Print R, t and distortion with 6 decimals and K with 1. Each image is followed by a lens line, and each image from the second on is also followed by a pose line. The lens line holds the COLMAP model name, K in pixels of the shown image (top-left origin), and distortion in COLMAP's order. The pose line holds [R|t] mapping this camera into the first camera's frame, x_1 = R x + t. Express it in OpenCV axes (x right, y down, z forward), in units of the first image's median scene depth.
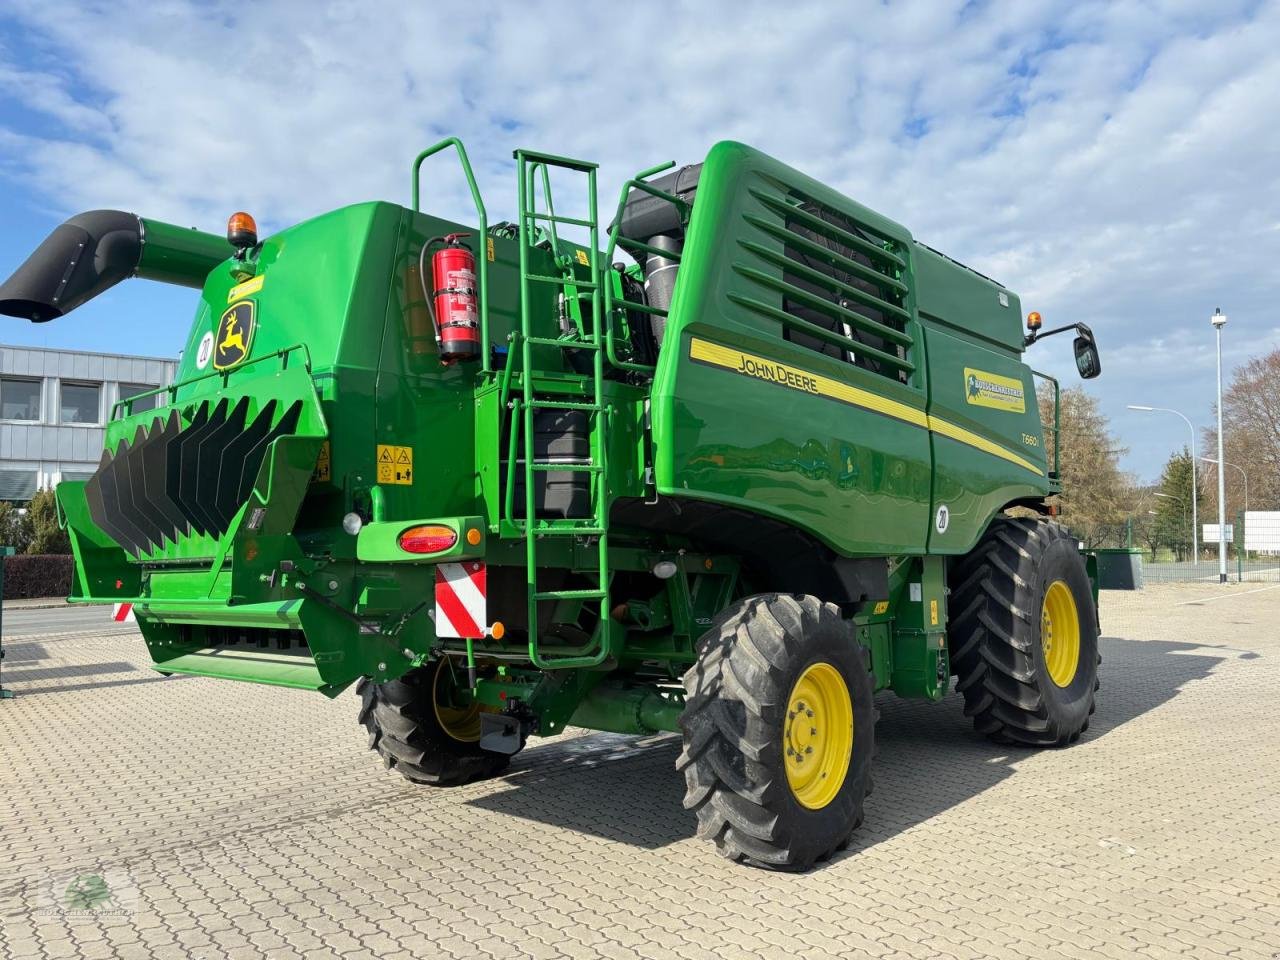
lens RADIAL K [[1006.9, 0, 640.0], [0, 1006.9, 480.0], [0, 0, 1]] dist [0.010731, -0.097765]
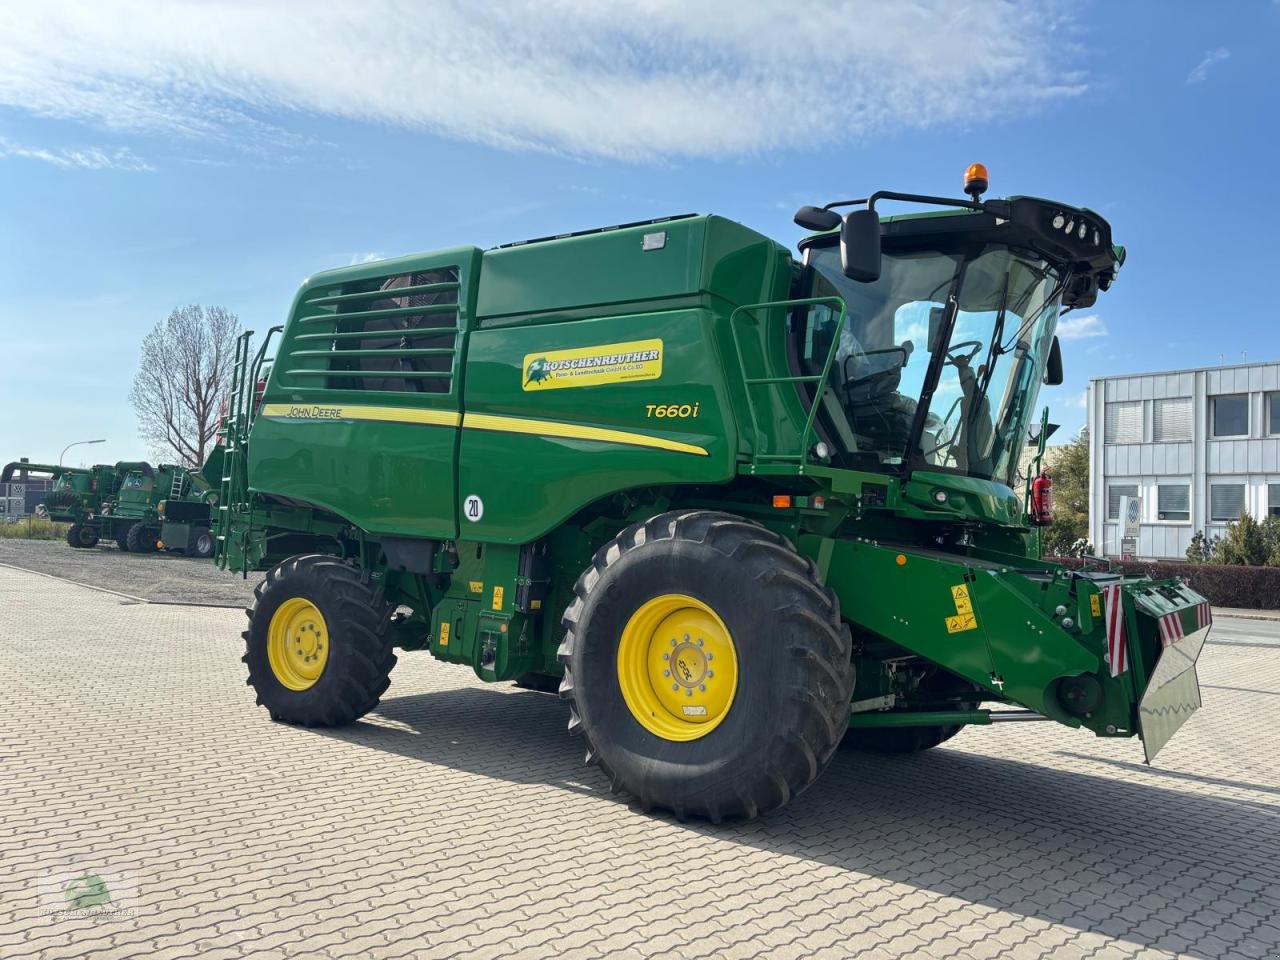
lens RADIAL K [[1006.9, 0, 640.0], [0, 1006.9, 480.0], [0, 0, 1]] dist [0.010731, -0.097765]
pose [[0.095493, -0.033971, -0.994850, 0.845215], [0.012703, 0.999378, -0.032907, 0.028437], [0.995349, -0.009496, 0.095866, 0.657678]]
